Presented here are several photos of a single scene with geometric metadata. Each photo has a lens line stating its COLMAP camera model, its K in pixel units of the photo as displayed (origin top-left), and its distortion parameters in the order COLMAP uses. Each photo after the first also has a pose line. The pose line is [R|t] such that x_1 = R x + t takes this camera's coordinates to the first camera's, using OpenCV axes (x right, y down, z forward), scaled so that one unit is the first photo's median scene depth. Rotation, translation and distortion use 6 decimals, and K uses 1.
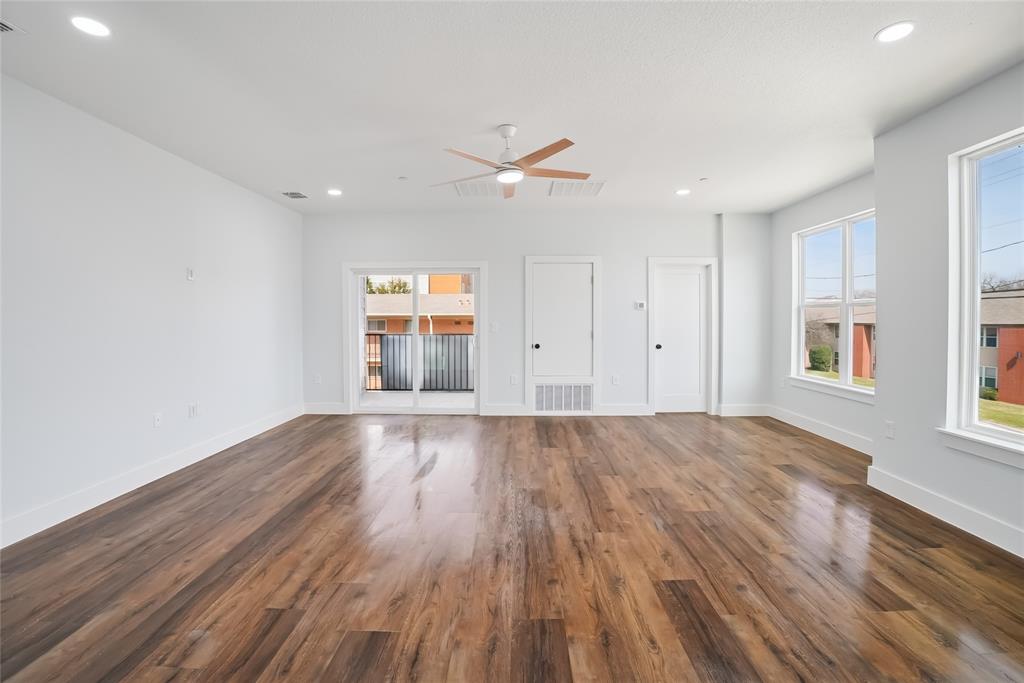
lens RADIAL K [[435.1, 0, 536.2], [0, 435.1, 324.9], [0, 0, 1]] dist [-0.046403, 0.022841]
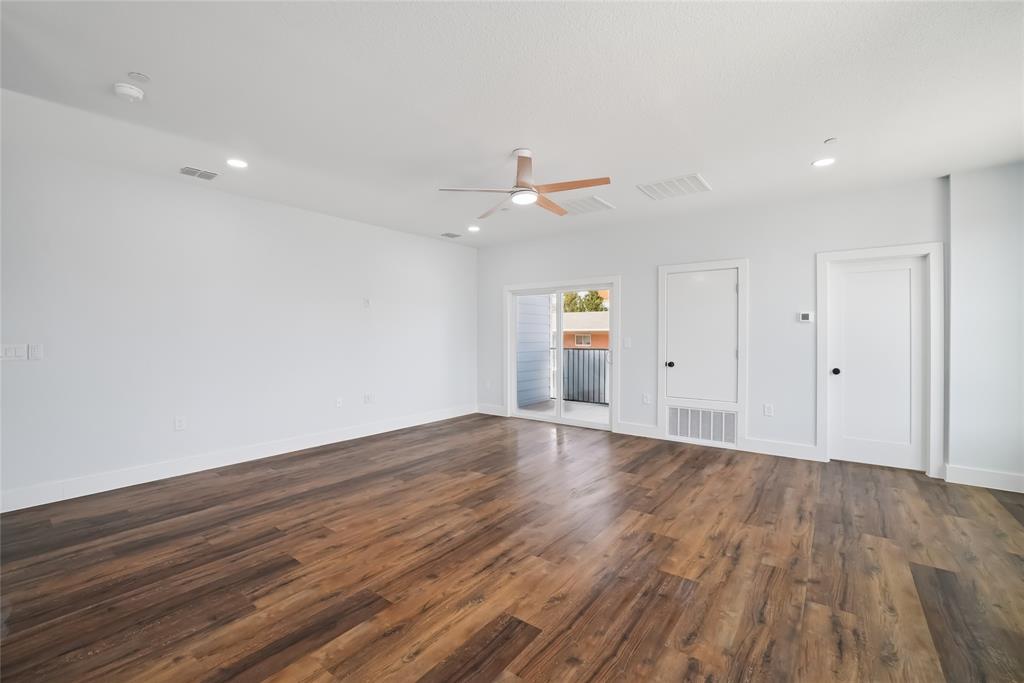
lens RADIAL K [[435.1, 0, 536.2], [0, 435.1, 324.9], [0, 0, 1]] dist [-0.046403, 0.022841]
pose [[0.798285, -0.015425, -0.602082, 0.551159], [-0.009222, 0.999242, -0.037828, 0.006192], [0.602209, 0.035751, 0.797538, 0.172890]]
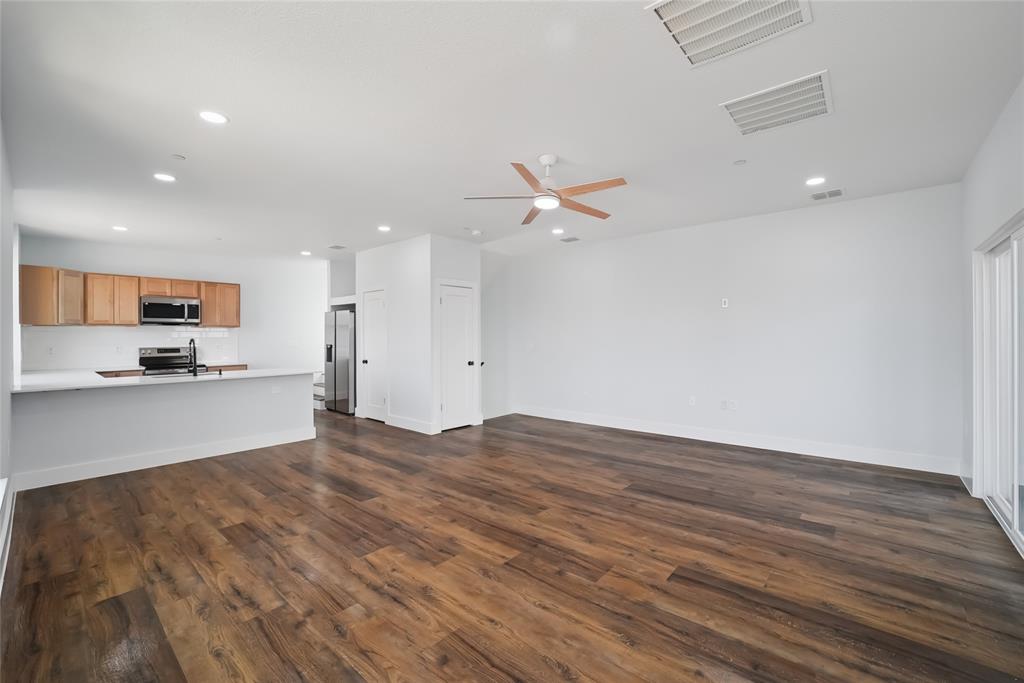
lens RADIAL K [[435.6, 0, 516.5], [0, 435.6, 336.9], [0, 0, 1]] dist [-0.063615, 0.026588]
pose [[-0.672883, -0.002497, -0.739745, 0.714705], [-0.015420, 0.999824, 0.010652, -0.024198], [0.739588, 0.018574, -0.672803, 1.535096]]
